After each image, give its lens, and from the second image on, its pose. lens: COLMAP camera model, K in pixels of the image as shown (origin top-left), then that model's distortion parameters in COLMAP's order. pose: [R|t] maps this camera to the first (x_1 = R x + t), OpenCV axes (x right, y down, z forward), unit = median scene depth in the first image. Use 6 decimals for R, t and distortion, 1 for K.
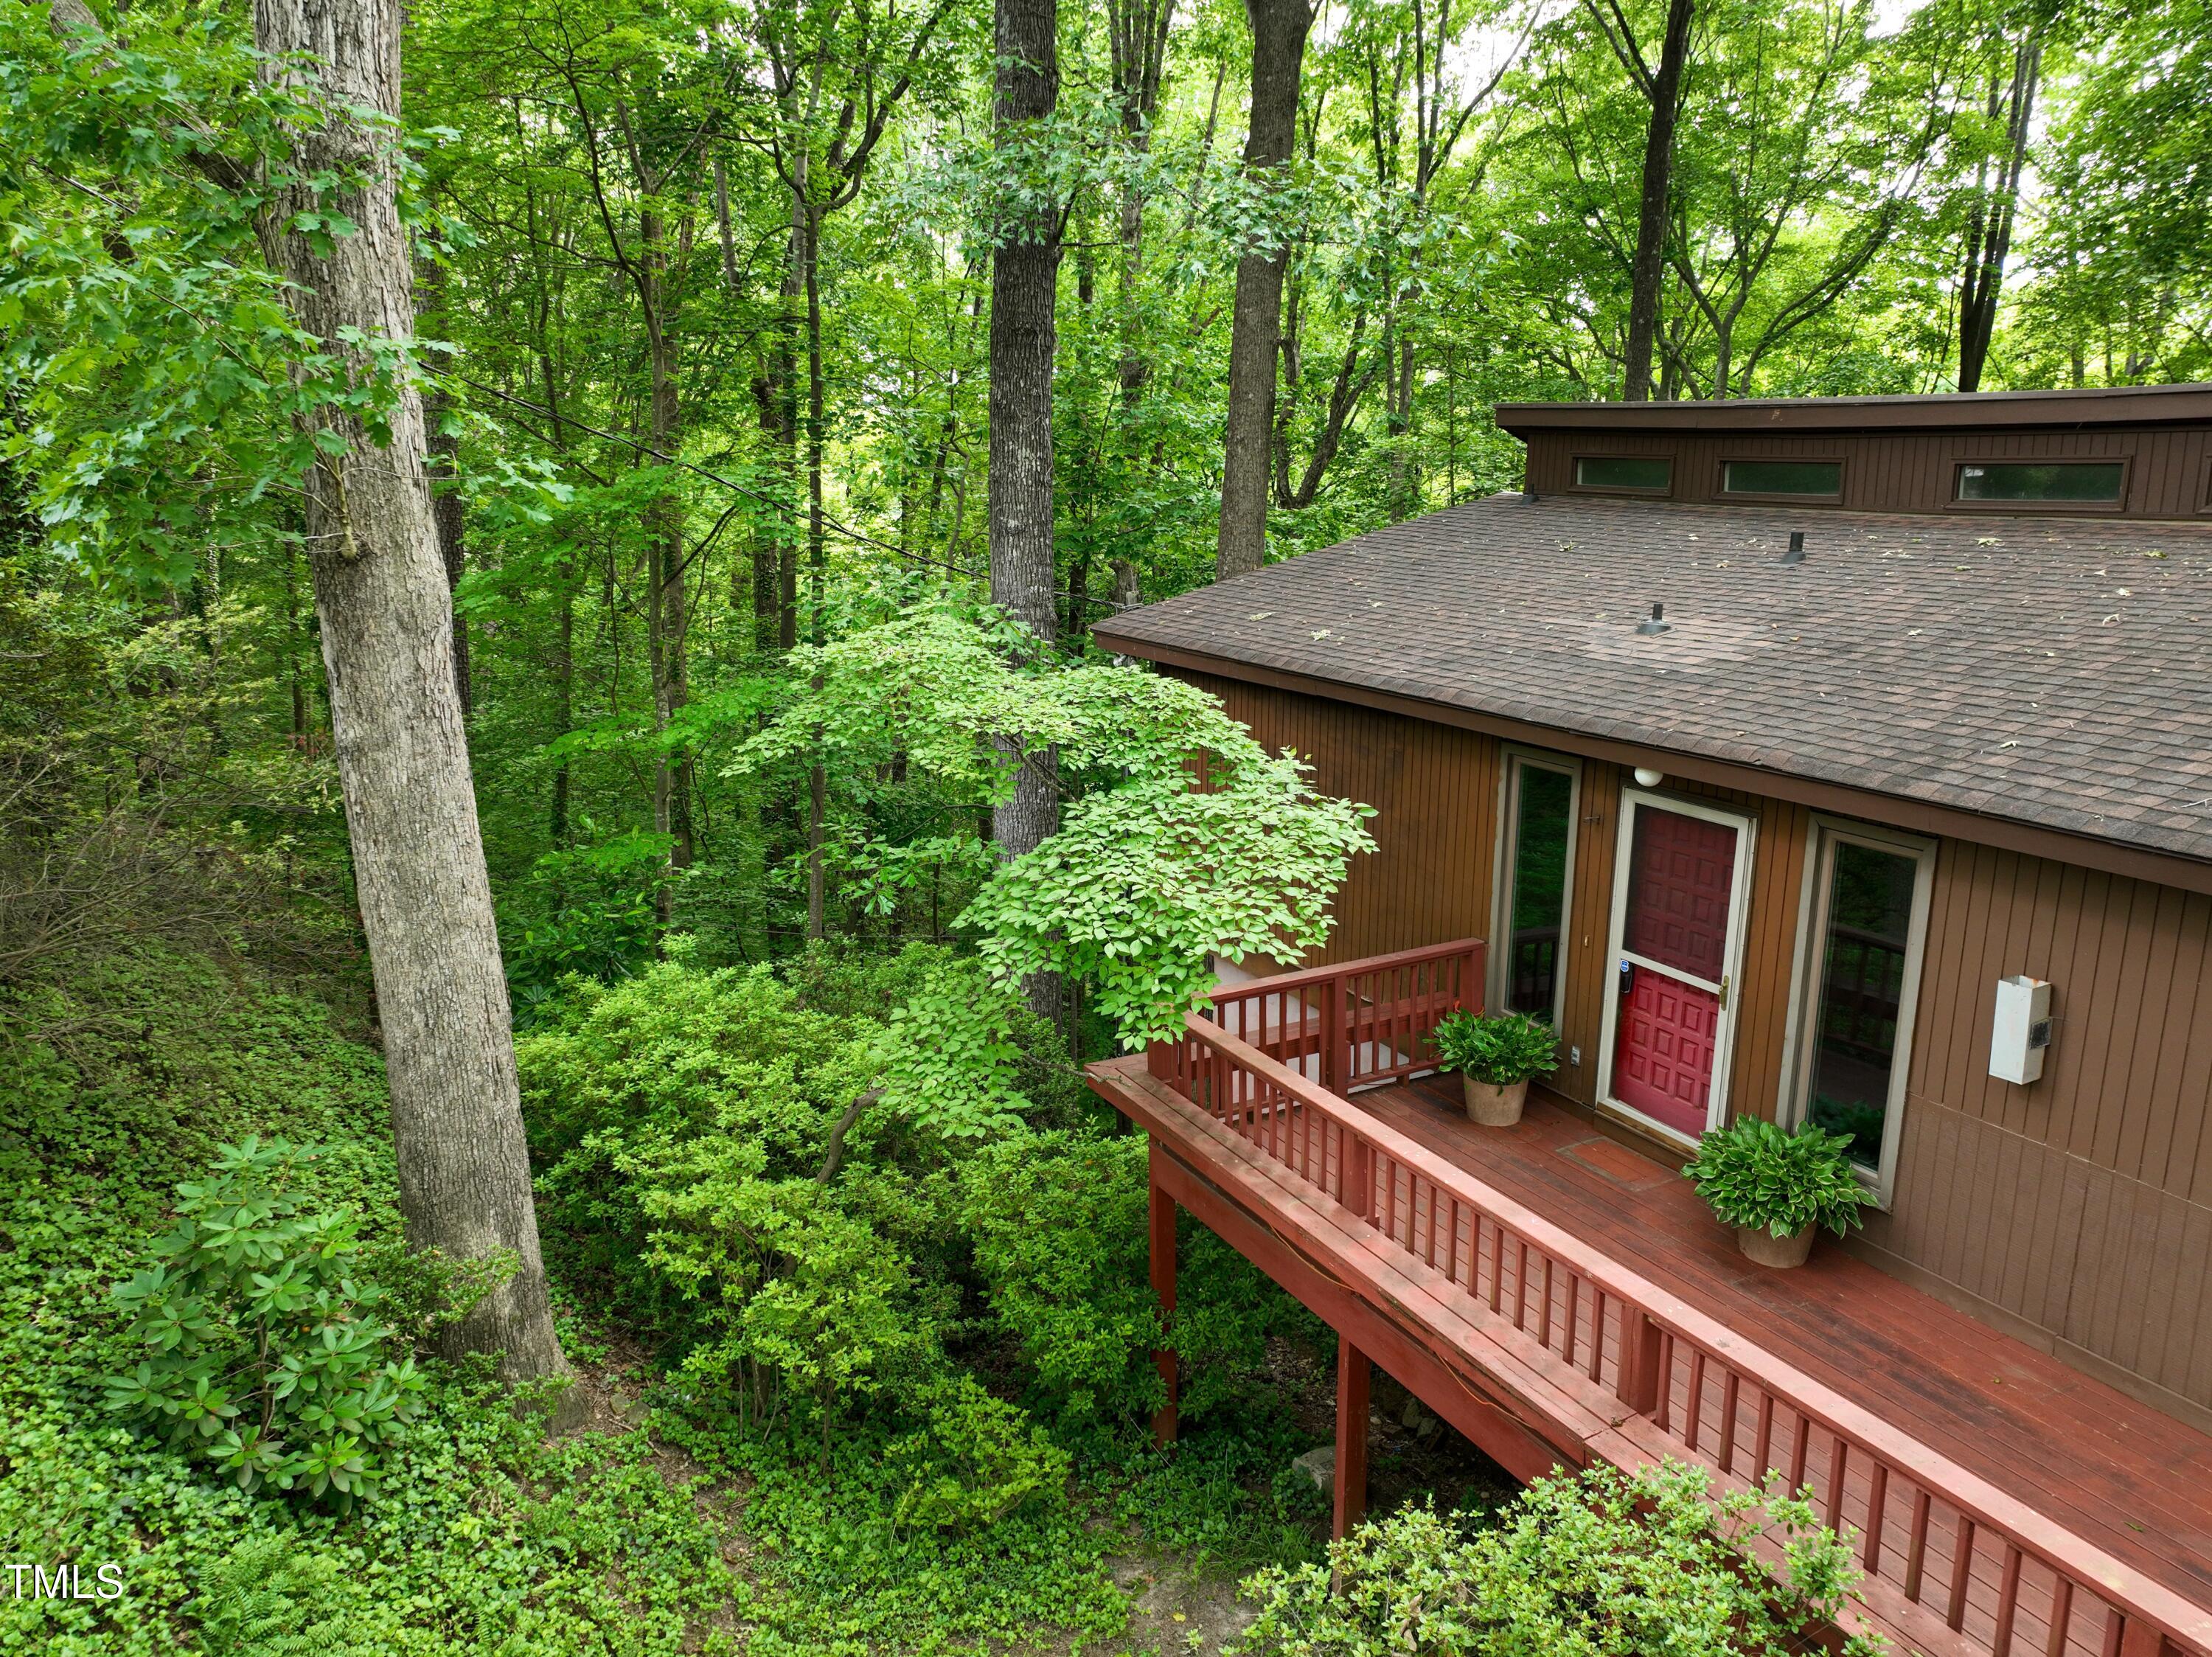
lens RADIAL K [[1557.6, 0, 1112.2], [0, 1557.6, 827.0], [0, 0, 1]] dist [-0.002445, 0.022115]
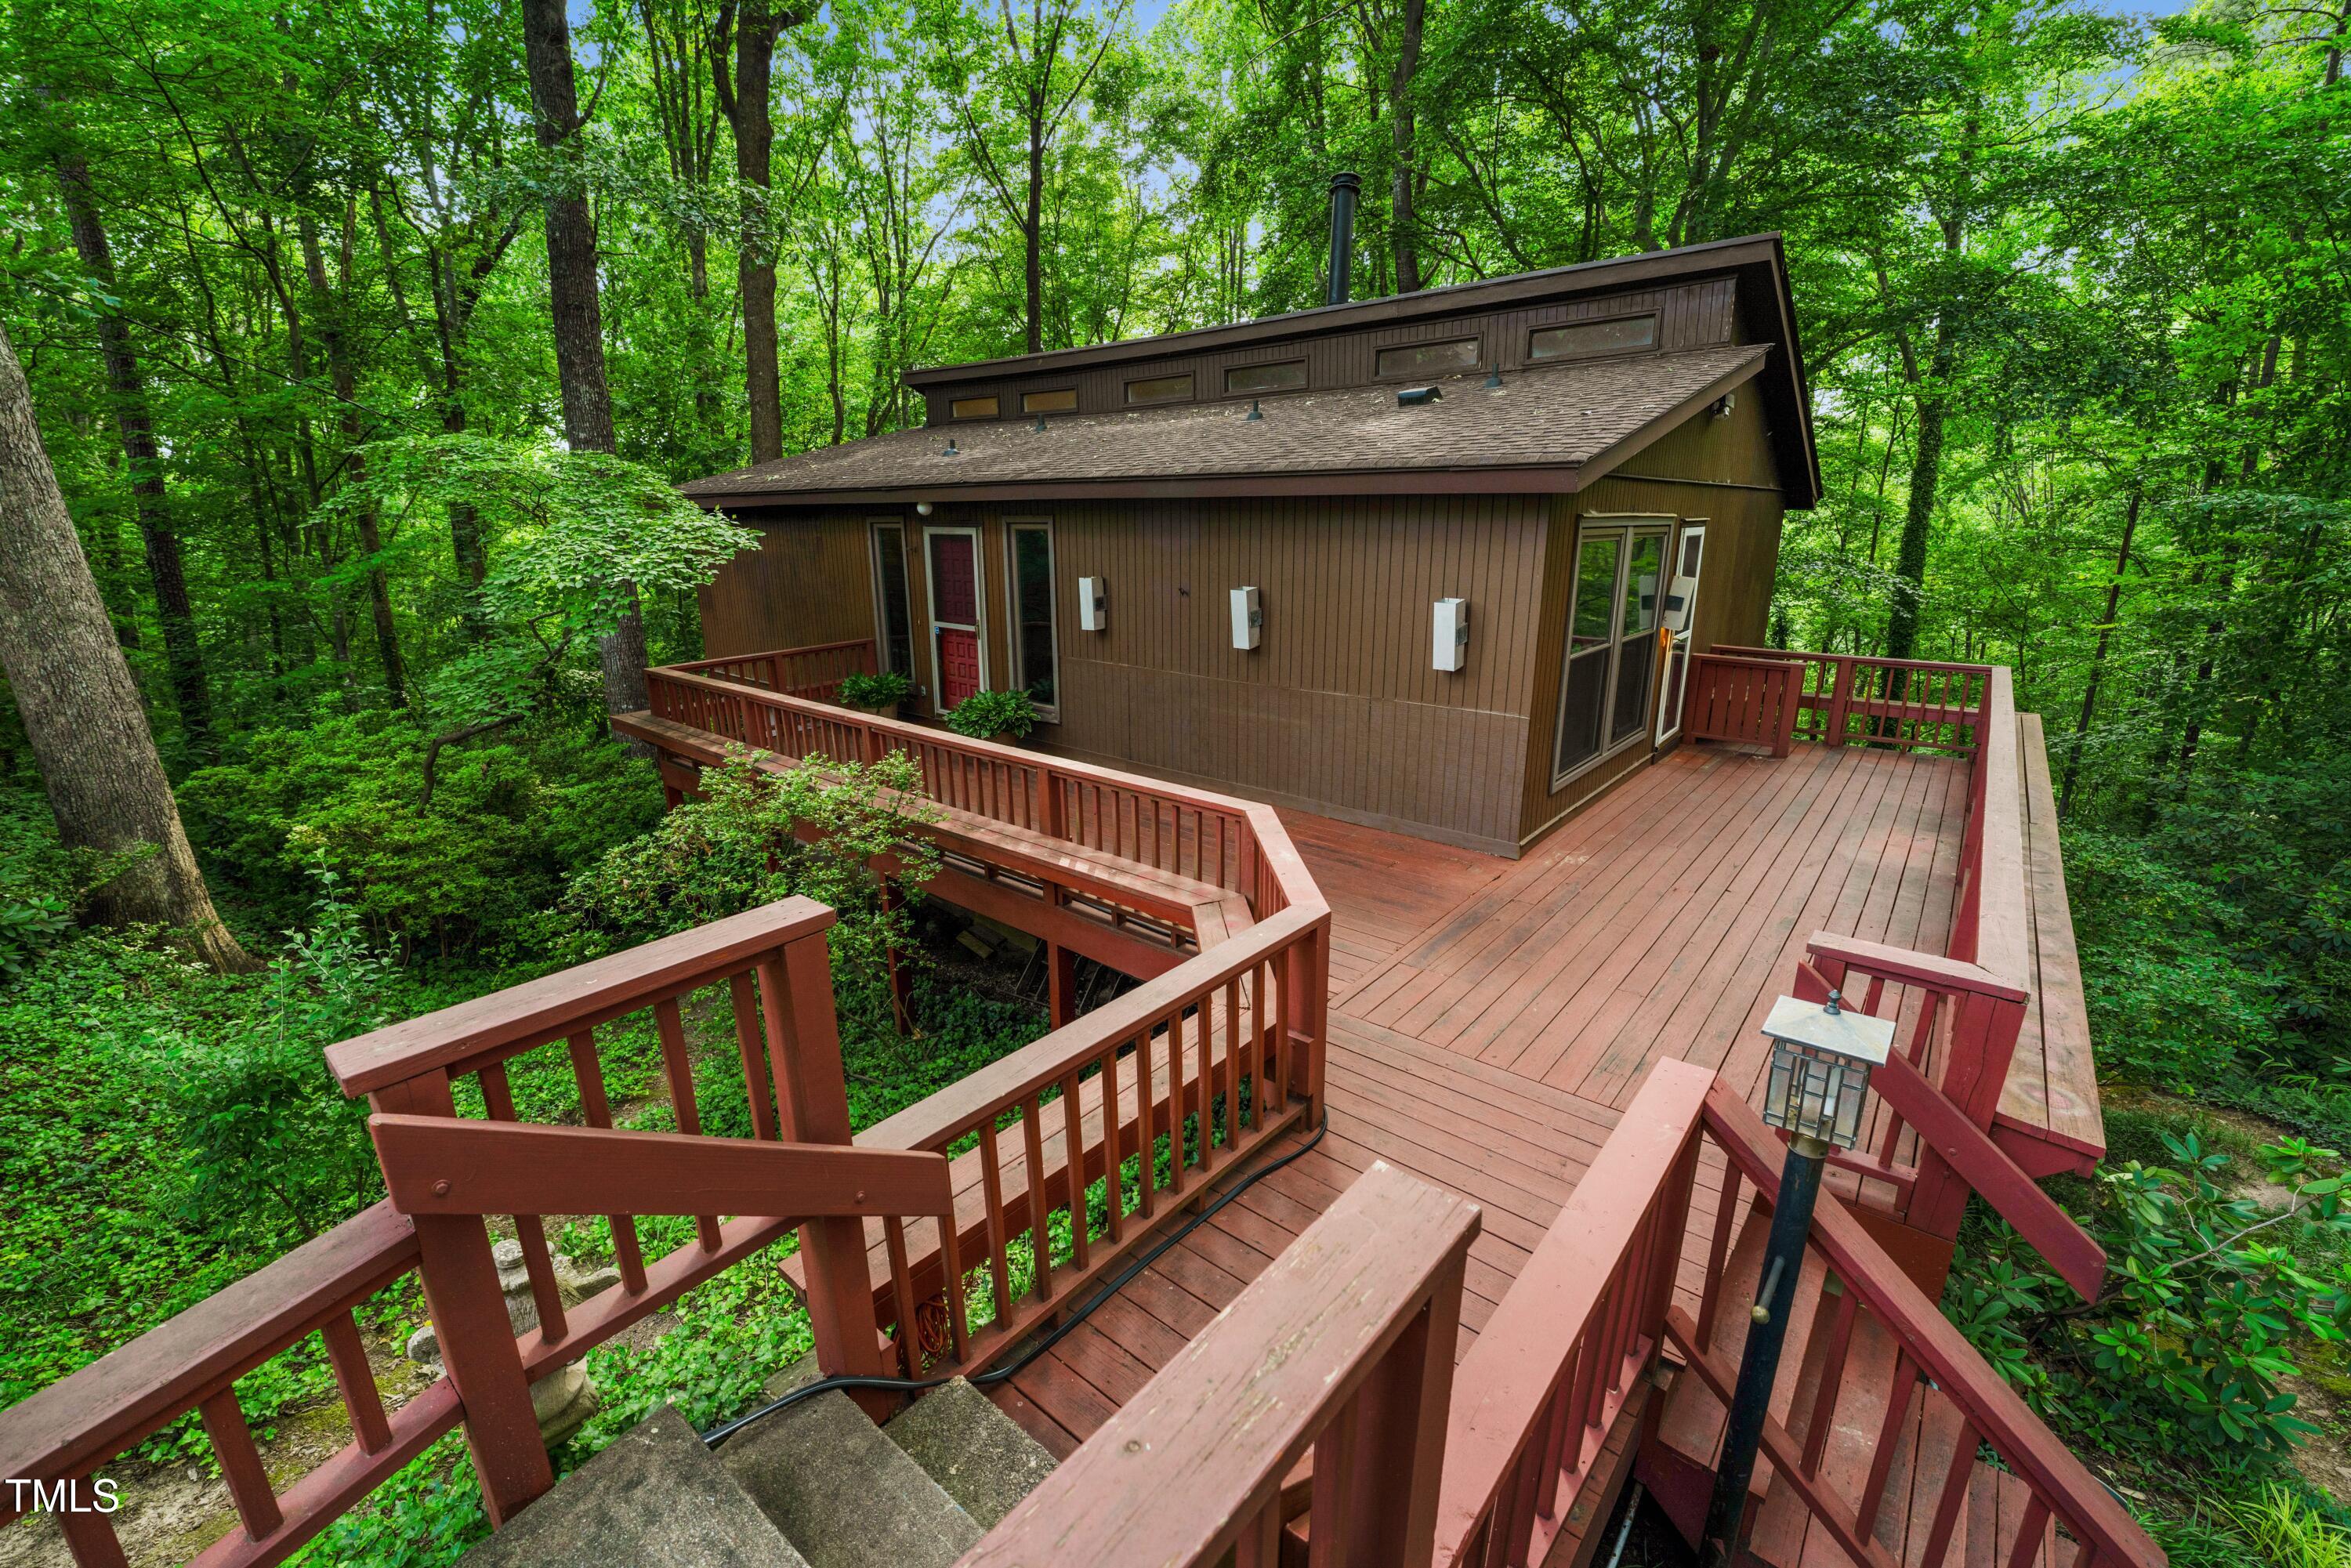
lens RADIAL K [[956.0, 0, 1158.9], [0, 956.0, 793.1], [0, 0, 1]] dist [-0.022741, 0.000419]
pose [[0.932881, -0.111809, 0.342392, 0.184643], [0.091915, 0.993025, 0.073845, 0.234842], [-0.348260, -0.037418, 0.936651, -0.130298]]
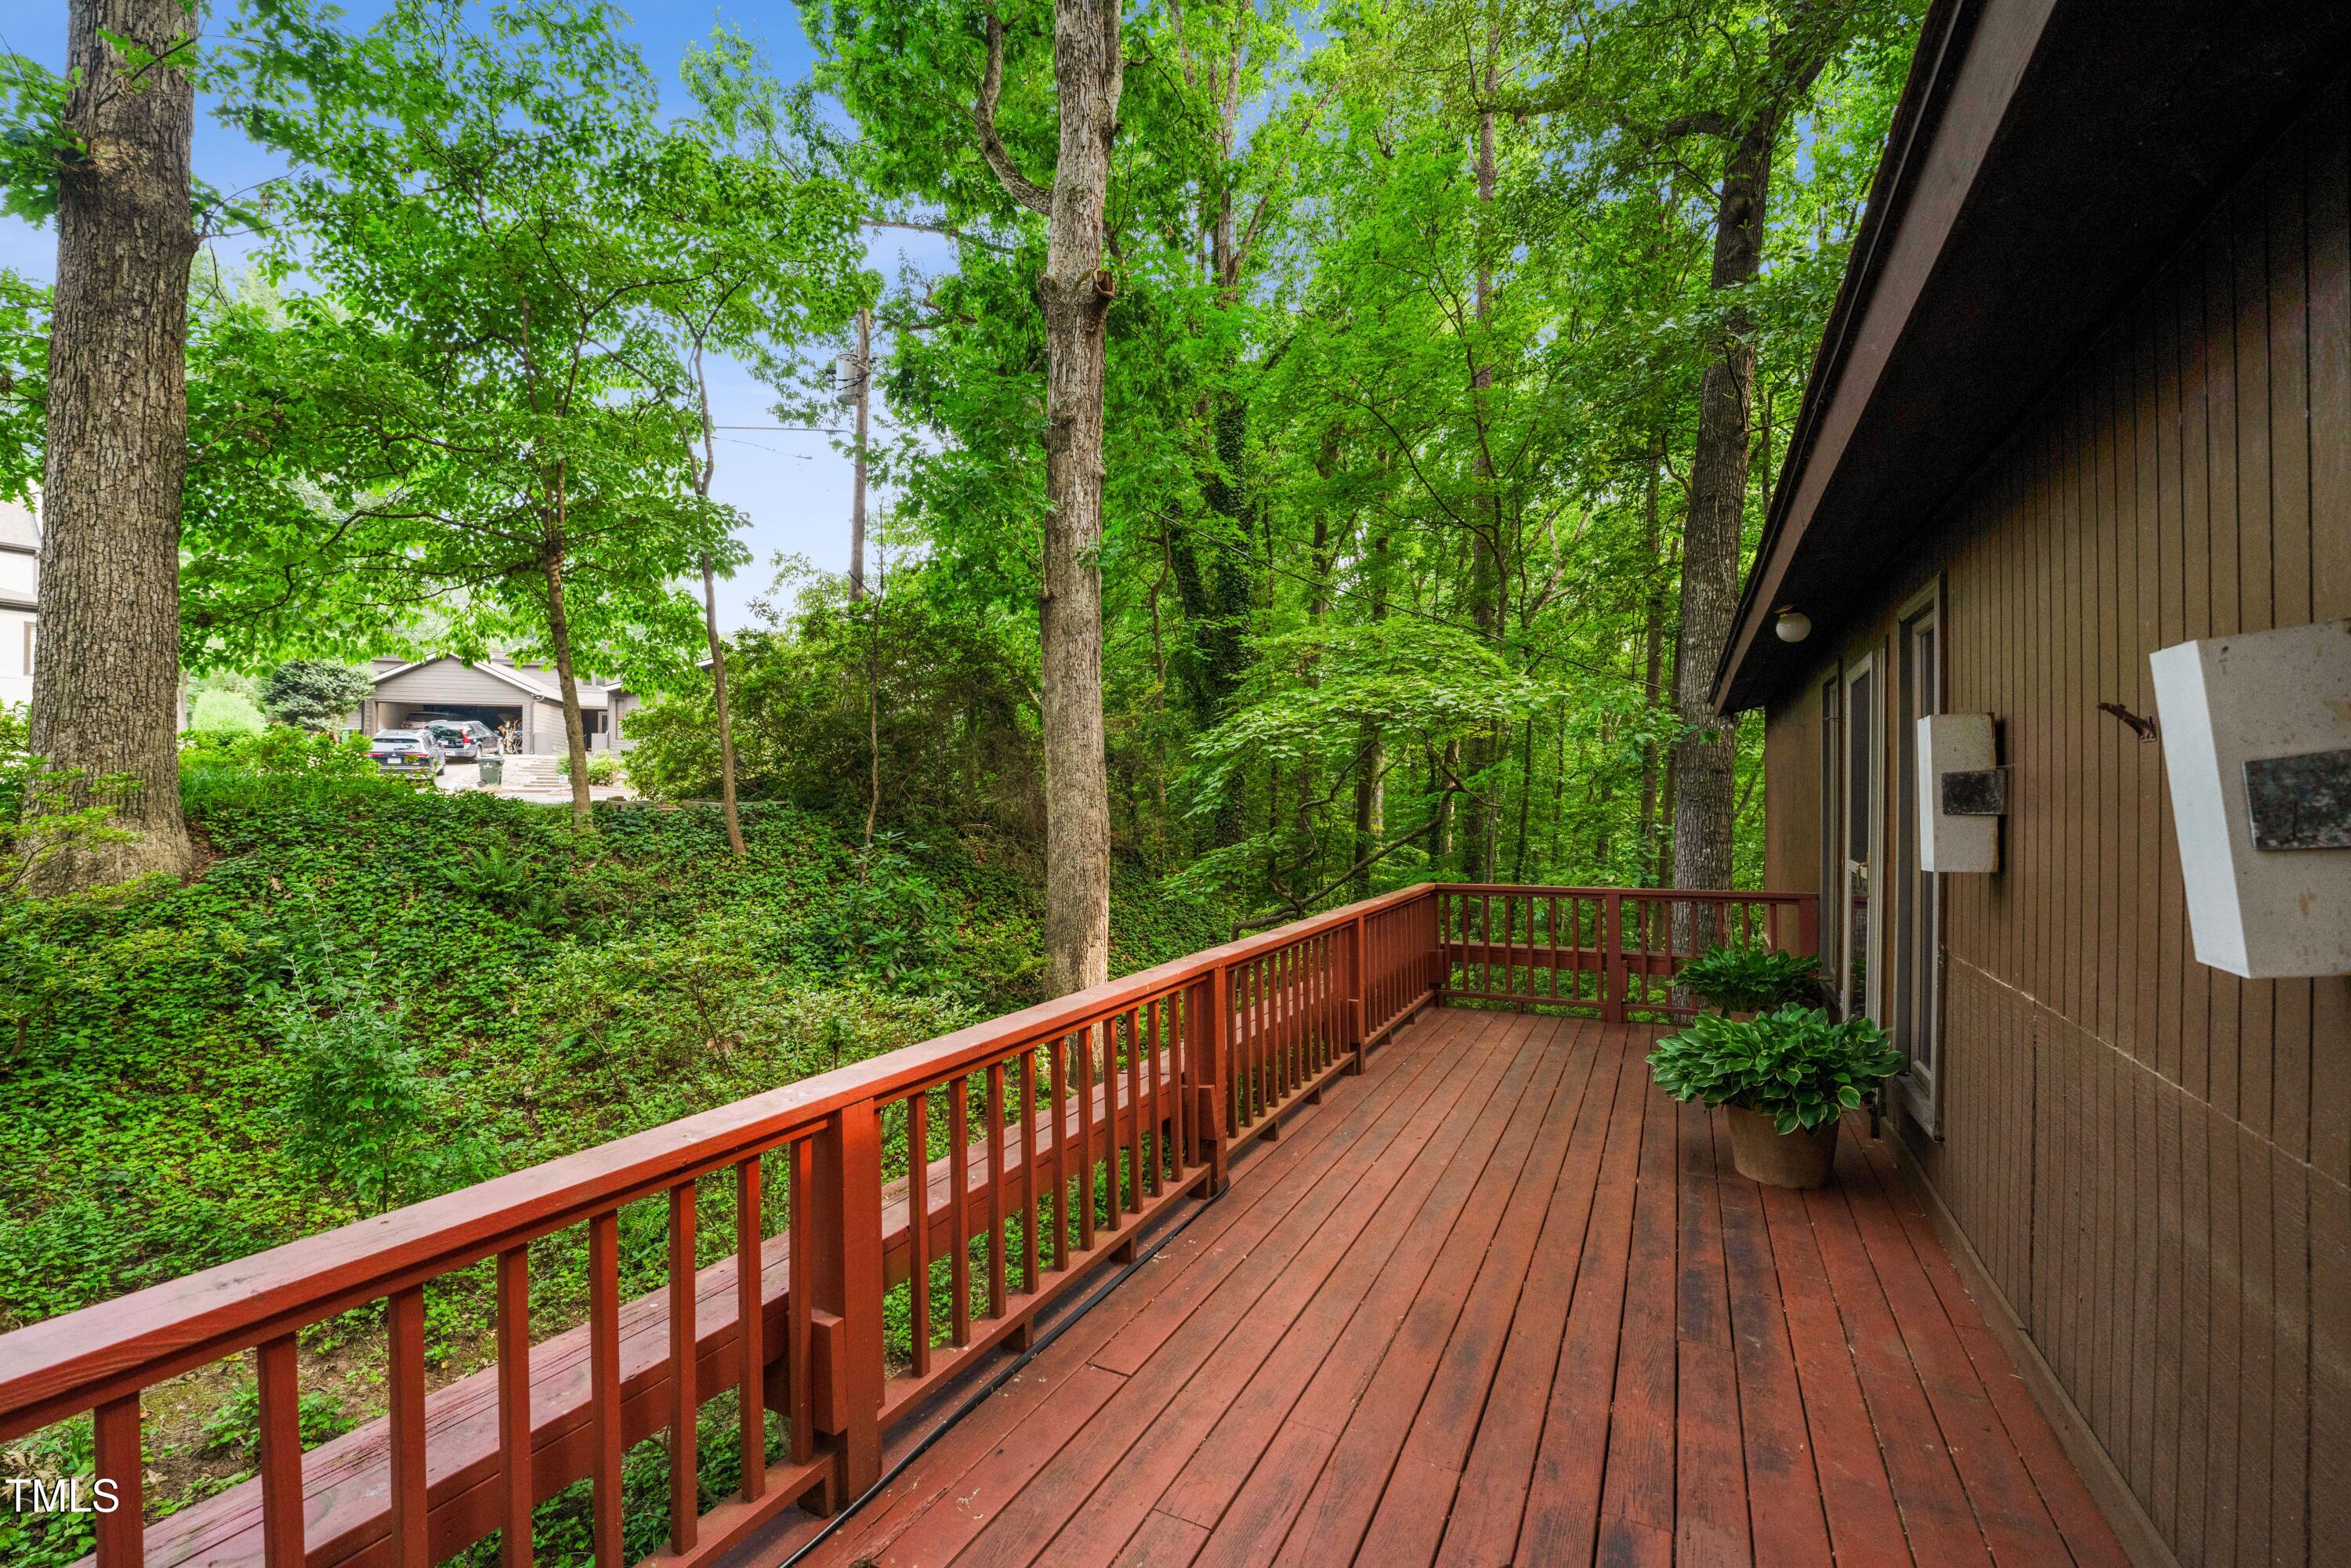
lens RADIAL K [[956.0, 0, 1182.6], [0, 956.0, 797.2], [0, 0, 1]] dist [-0.022741, 0.000419]
pose [[0.572663, -0.005662, -0.819772, 0.590018], [-0.181722, 0.974222, -0.133673, 0.198611], [0.799396, 0.225520, 0.556872, 0.430908]]
